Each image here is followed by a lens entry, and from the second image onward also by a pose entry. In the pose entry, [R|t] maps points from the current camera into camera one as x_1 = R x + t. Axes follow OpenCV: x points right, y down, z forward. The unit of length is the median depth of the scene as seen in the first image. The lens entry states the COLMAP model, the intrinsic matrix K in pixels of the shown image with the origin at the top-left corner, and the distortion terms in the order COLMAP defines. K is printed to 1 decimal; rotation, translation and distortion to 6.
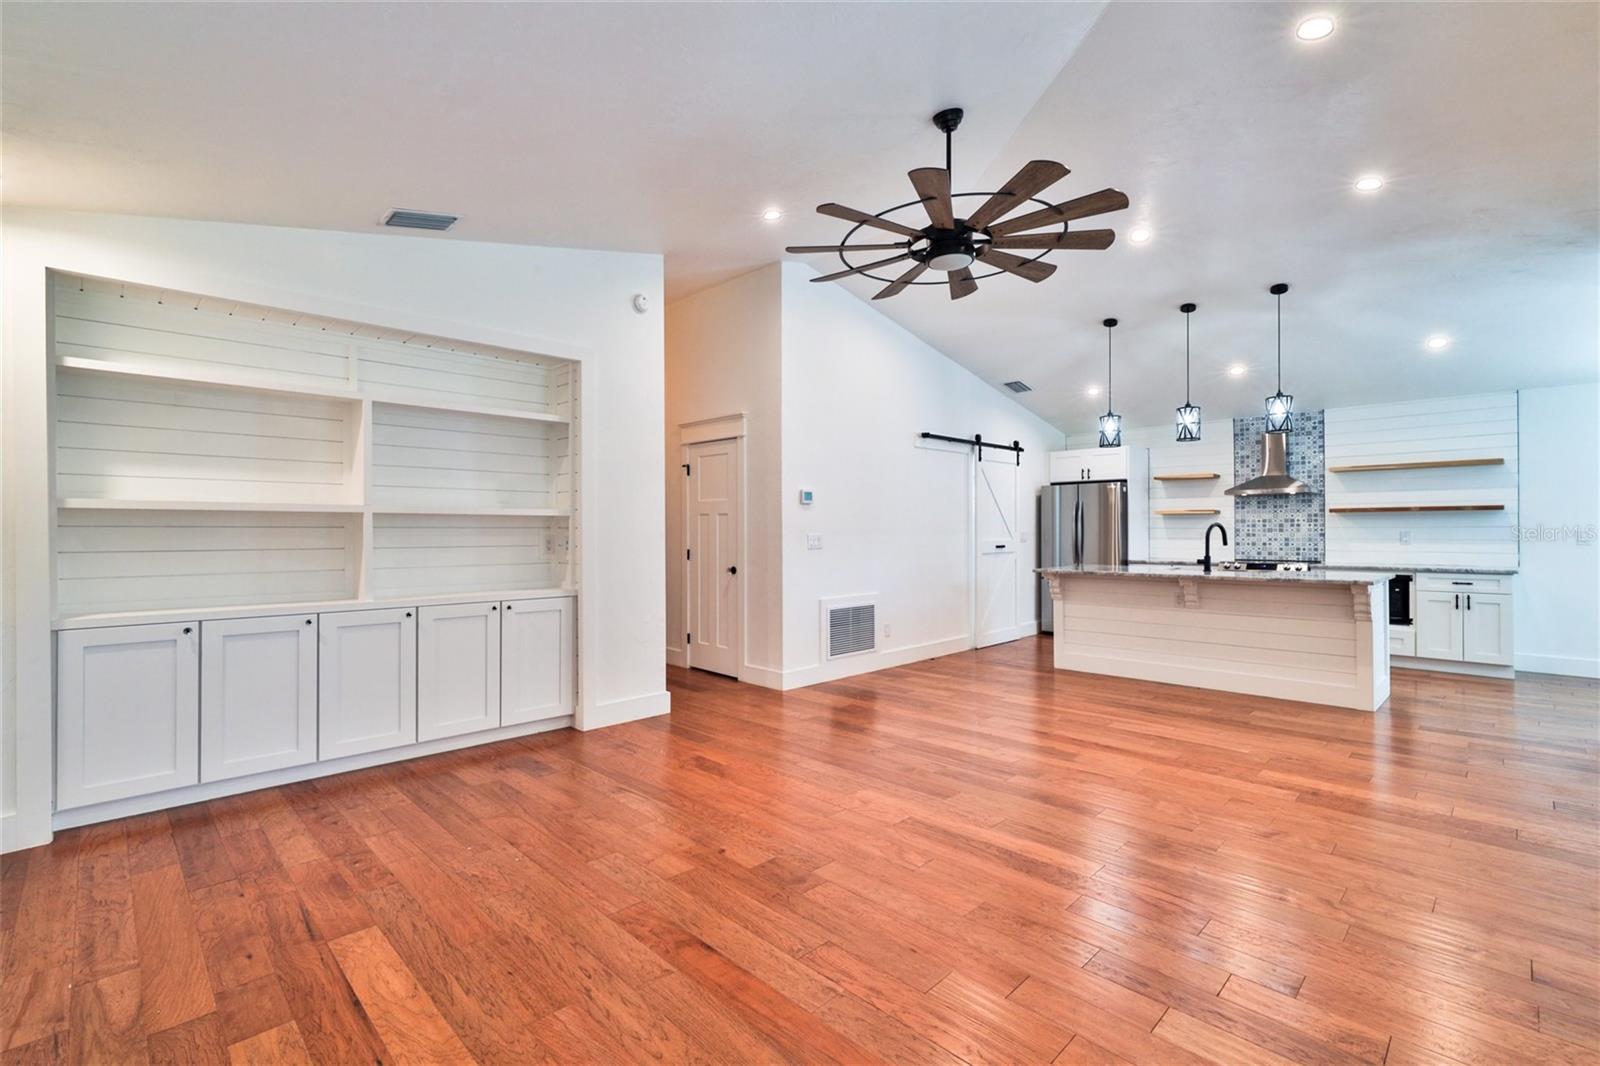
lens RADIAL K [[720.3, 0, 800.0], [0, 720.3, 533.0], [0, 0, 1]] dist [-0.001010, -0.000336]
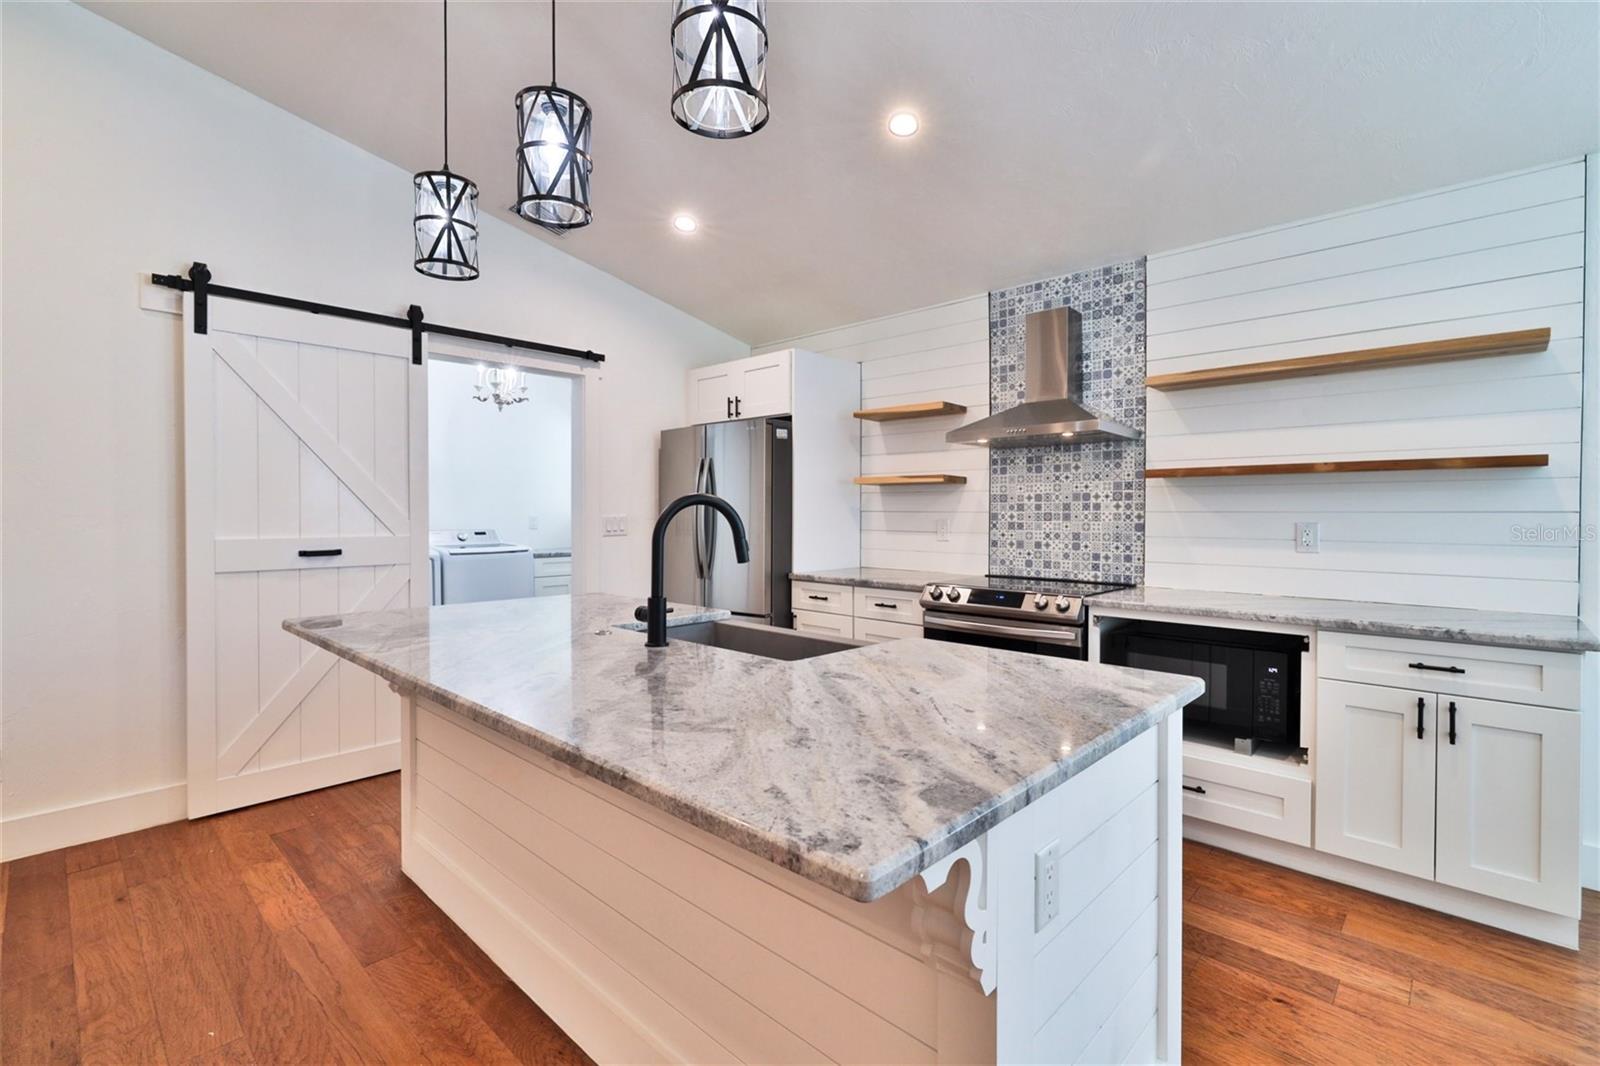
lens RADIAL K [[733.4, 0, 786.8], [0, 733.4, 523.6], [0, 0, 1]] dist [0.001401, -0.000321]
pose [[0.999772, 0.006010, 0.020510, 0.484642], [-0.006240, 0.999918, 0.011199, -0.003811], [-0.020441, -0.011324, 0.999727, 0.527776]]
